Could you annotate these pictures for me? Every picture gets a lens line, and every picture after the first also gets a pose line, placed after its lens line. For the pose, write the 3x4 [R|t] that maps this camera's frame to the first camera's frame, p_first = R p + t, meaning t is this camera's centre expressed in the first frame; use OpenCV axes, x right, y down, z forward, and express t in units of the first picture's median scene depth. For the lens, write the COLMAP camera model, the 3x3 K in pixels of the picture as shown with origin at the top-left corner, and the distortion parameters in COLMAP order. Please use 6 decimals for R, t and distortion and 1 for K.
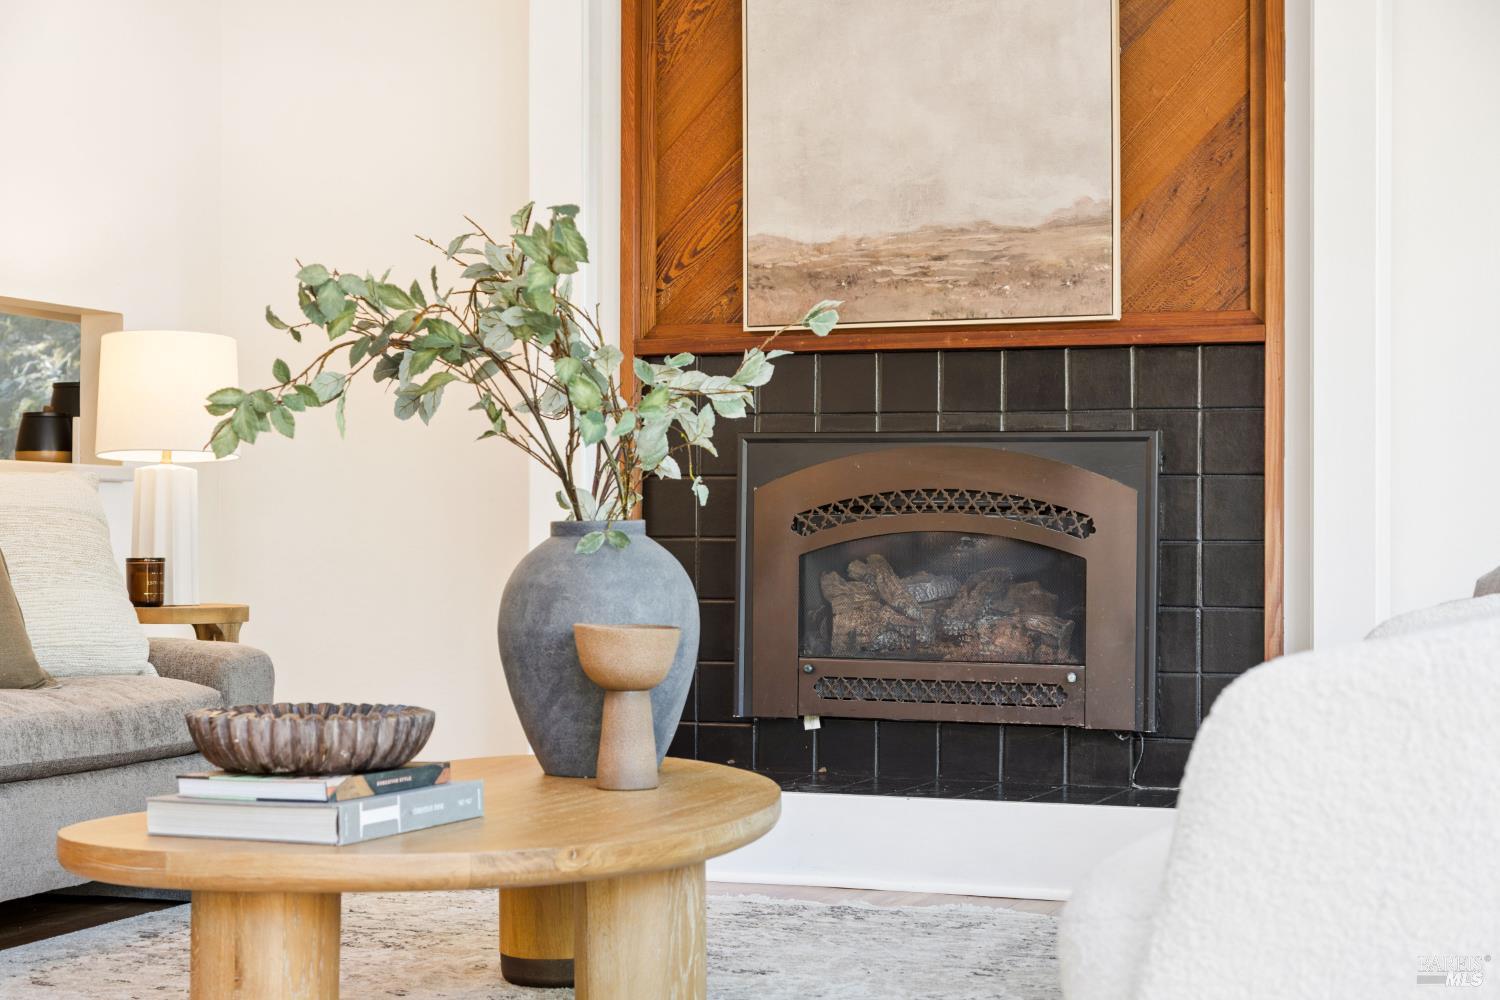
lens RADIAL K [[2443.3, 0, 750.0], [0, 2443.3, 500.0], [0, 0, 1]] dist [0.035618, -0.041821]
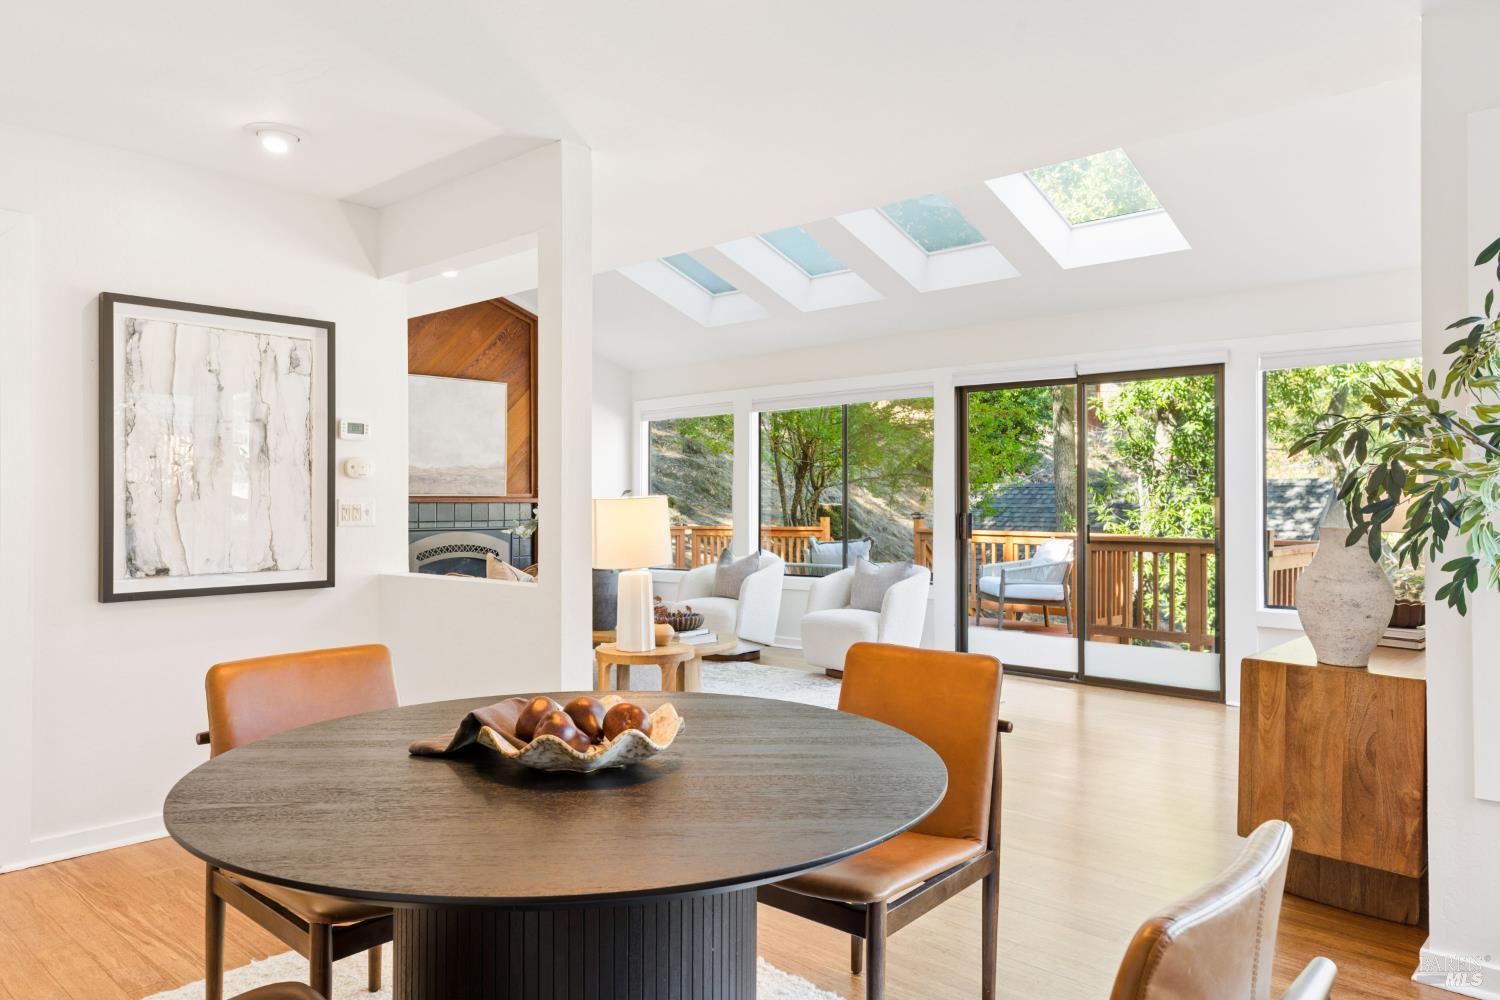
lens RADIAL K [[1009.5, 0, 737.3], [0, 1009.5, 498.9], [0, 0, 1]] dist [0.007189, 0.001180]
pose [[0.393265, -0.001942, 0.919423, -1.068690], [-0.008232, 0.999950, 0.005633, -0.080297], [-0.919388, -0.009784, 0.393229, 0.111868]]
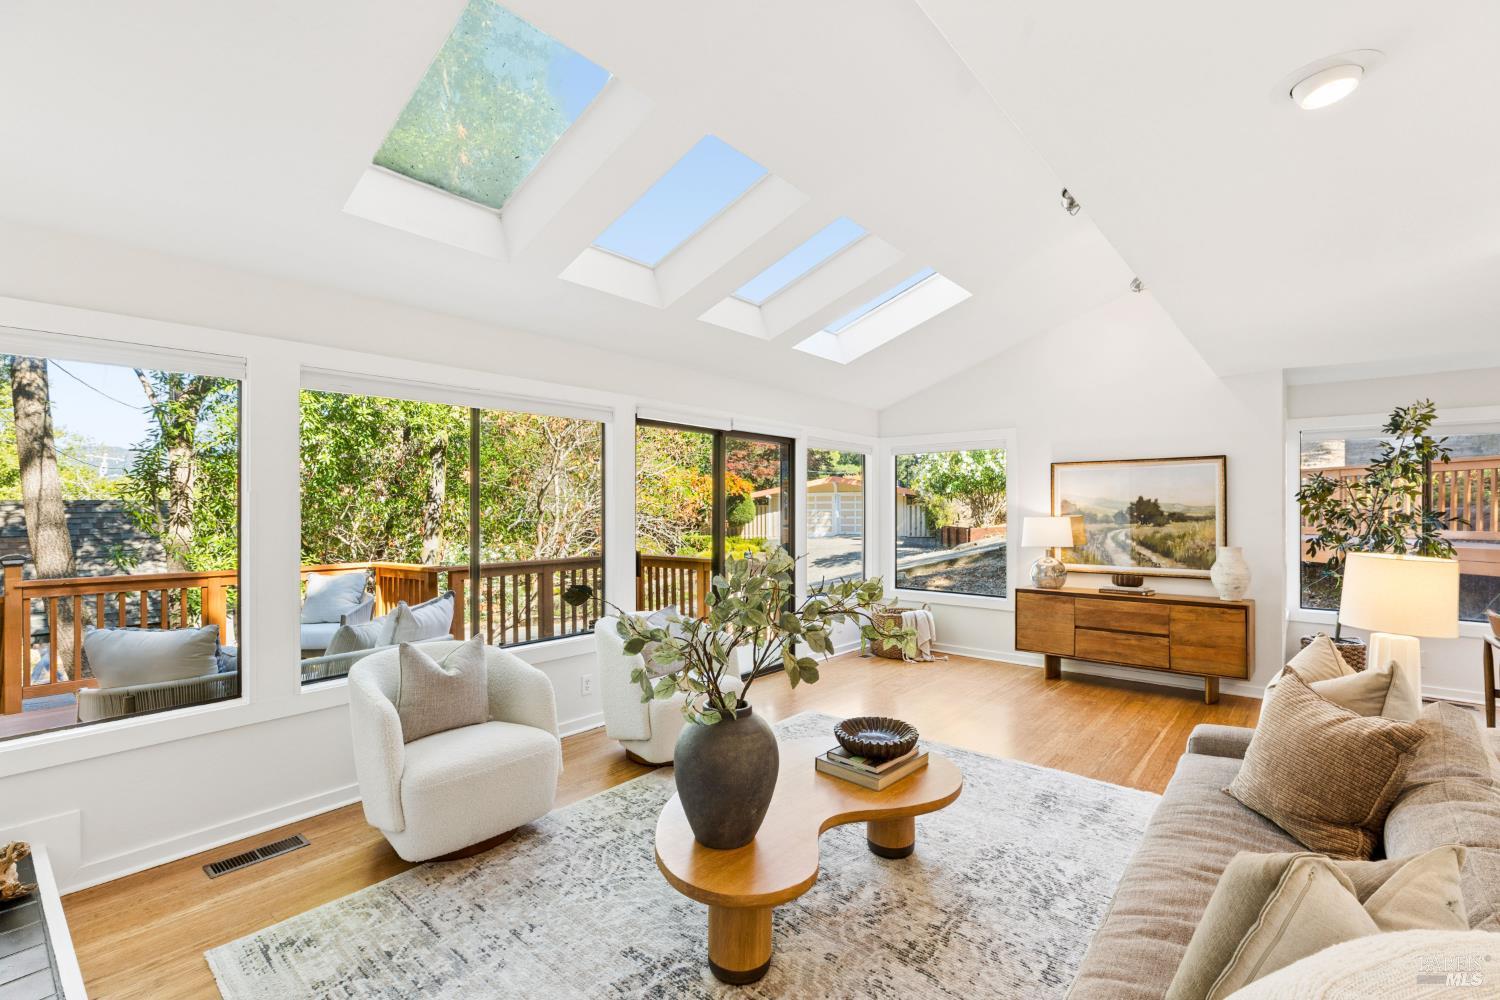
lens RADIAL K [[674.1, 0, 747.6], [0, 674.1, 490.7], [0, 0, 1]] dist [0.004896, -0.000616]
pose [[-0.934727, 0.005541, 0.355323, -0.193763], [-0.007382, 0.999360, -0.035003, -0.101974], [-0.355289, -0.035341, -0.934088, 1.084481]]
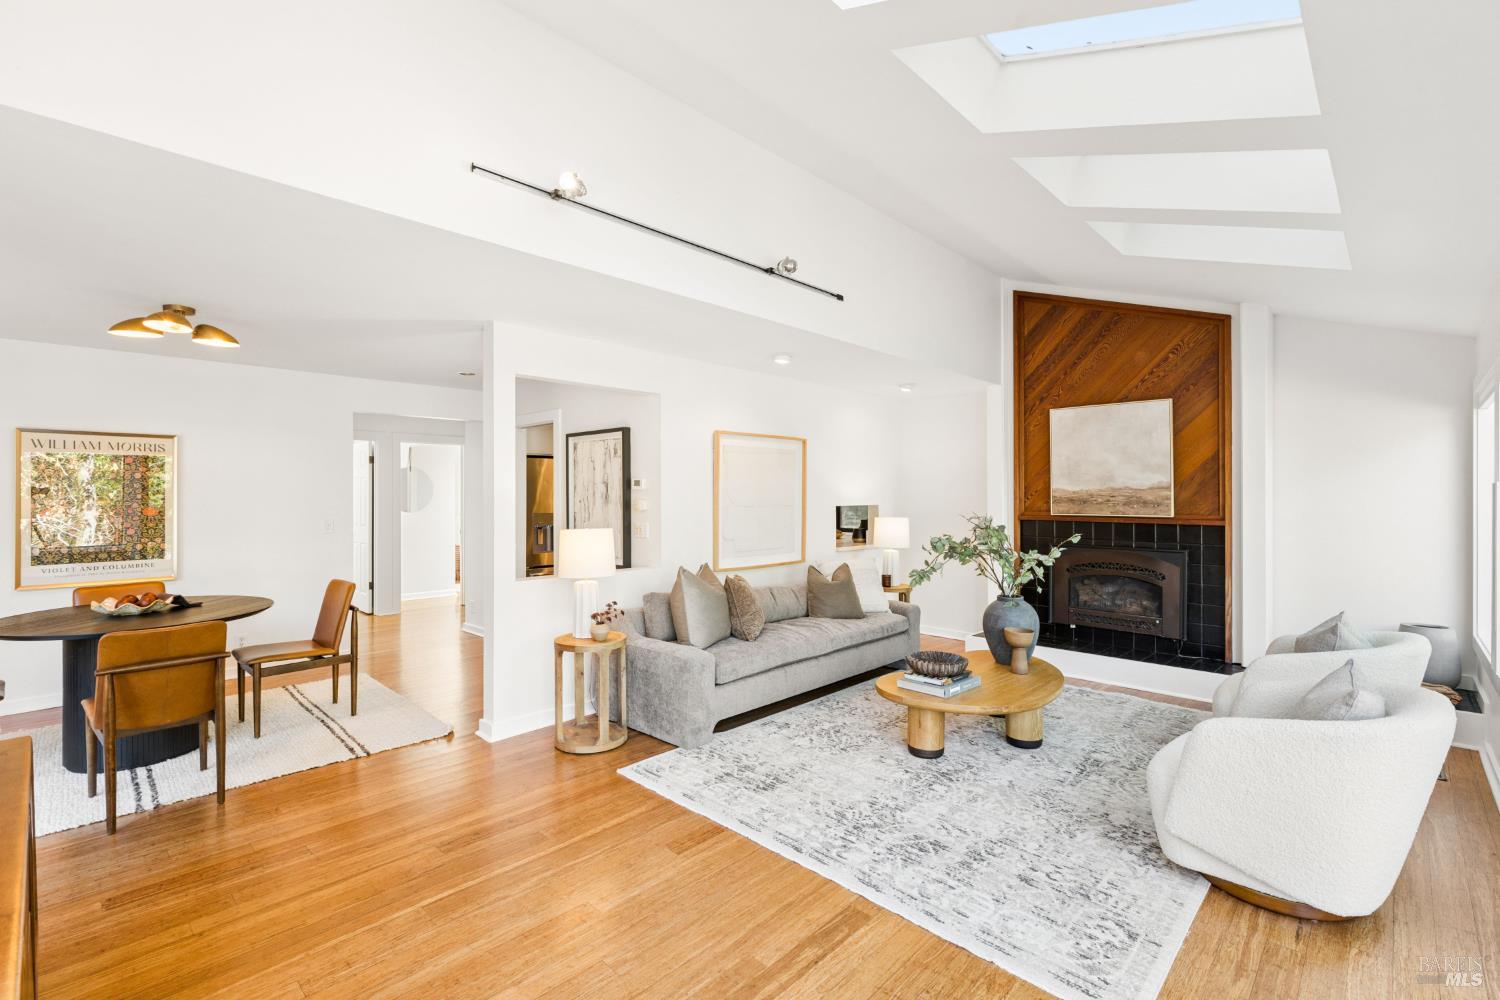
lens RADIAL K [[674.1, 0, 747.6], [0, 674.1, 490.7], [0, 0, 1]] dist [0.004896, -0.000616]
pose [[0.912147, -0.005120, -0.409831, -0.002670], [0.007045, 0.999970, 0.003188, -0.117057], [0.409802, -0.005795, 0.912156, -0.089708]]
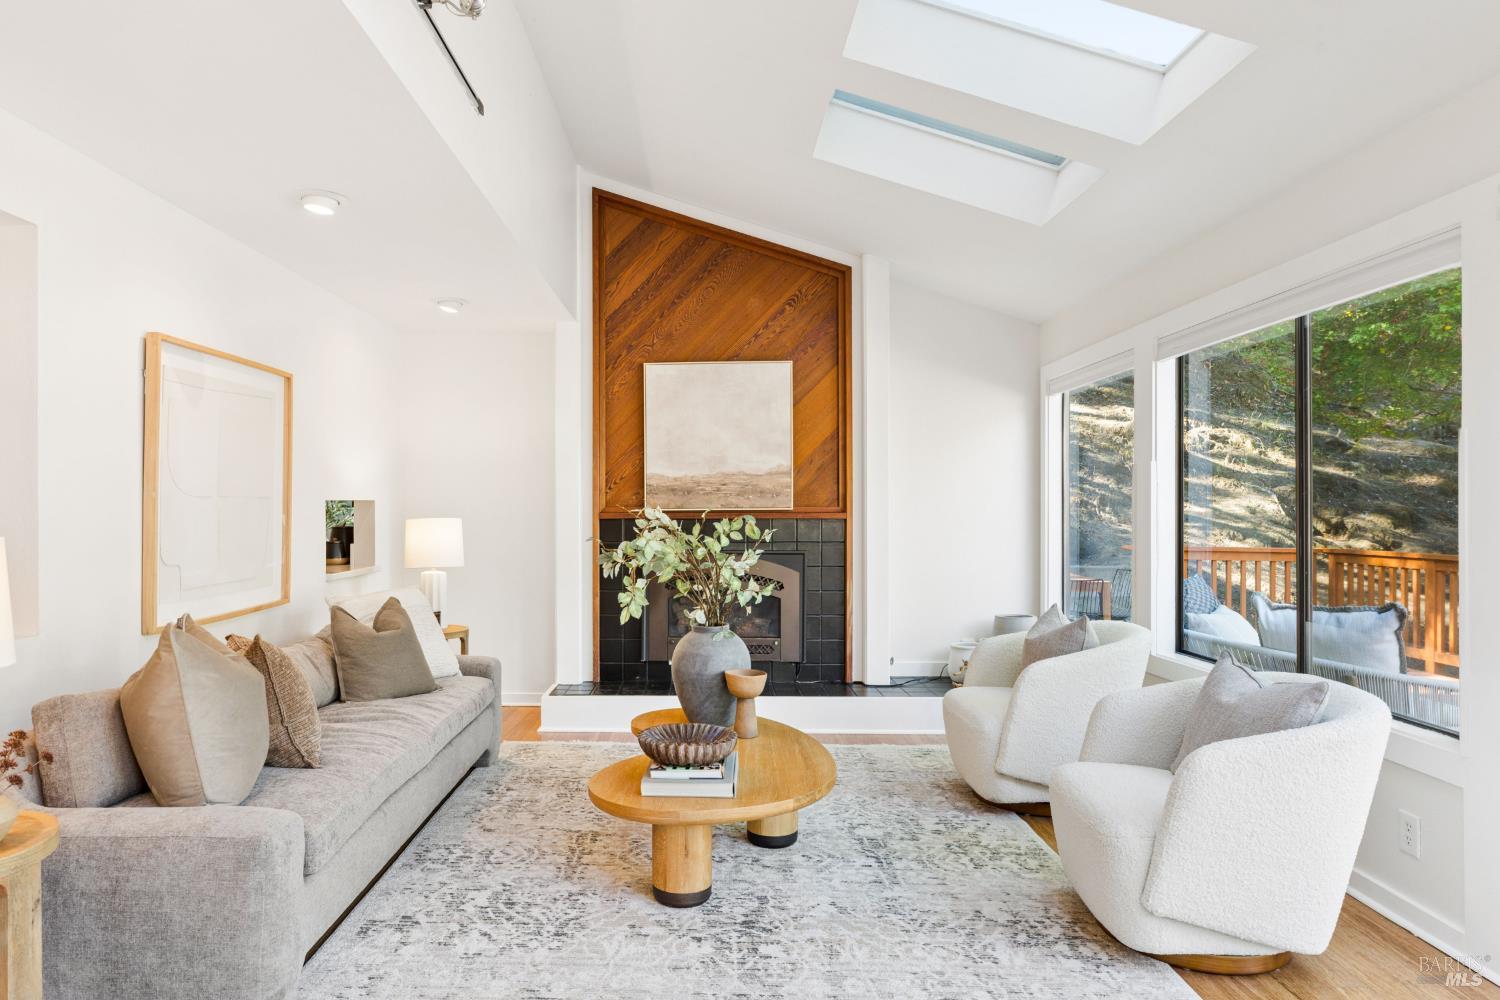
lens RADIAL K [[924.0, 0, 678.6], [0, 924.0, 497.9], [0, 0, 1]] dist [0.004942, 0.001541]
pose [[0.952859, -0.003842, 0.303390, -0.278059], [0.002173, 0.999981, 0.005838, -0.092990], [-0.303407, -0.004904, 0.952848, 0.069263]]
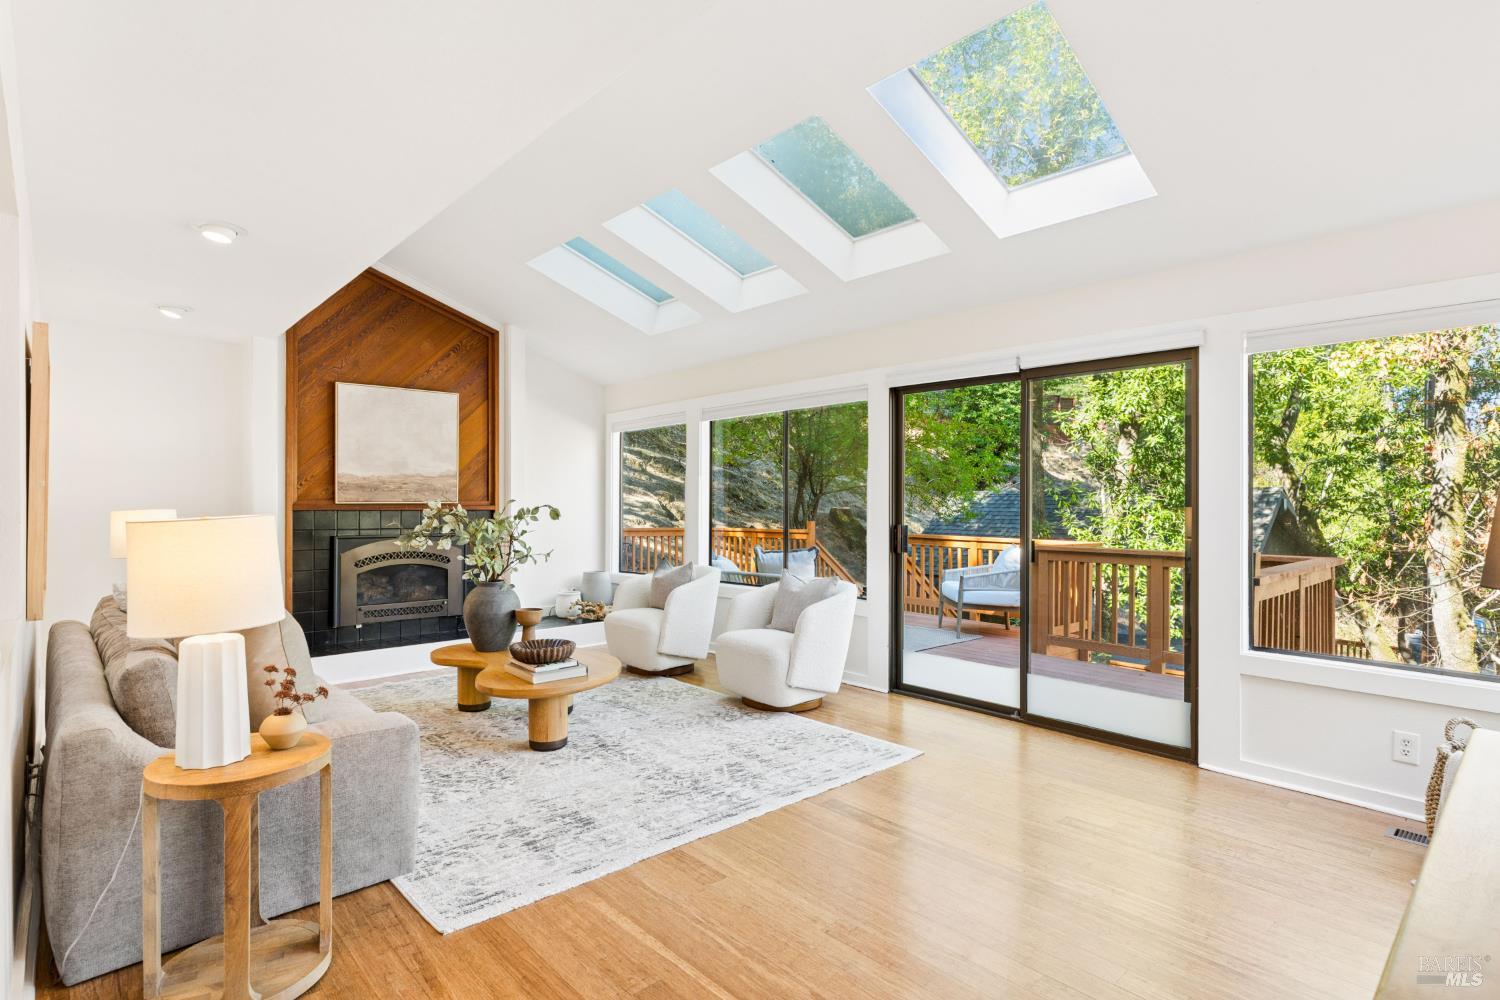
lens RADIAL K [[741.4, 0, 741.8], [0, 741.4, 503.6], [0, 0, 1]] dist [-0.003426, 0.000301]
pose [[0.466883, -0.002914, 0.884314, -0.629767], [-0.011624, 0.999888, 0.009432, -0.088750], [-0.884243, -0.014683, 0.466797, 0.108772]]
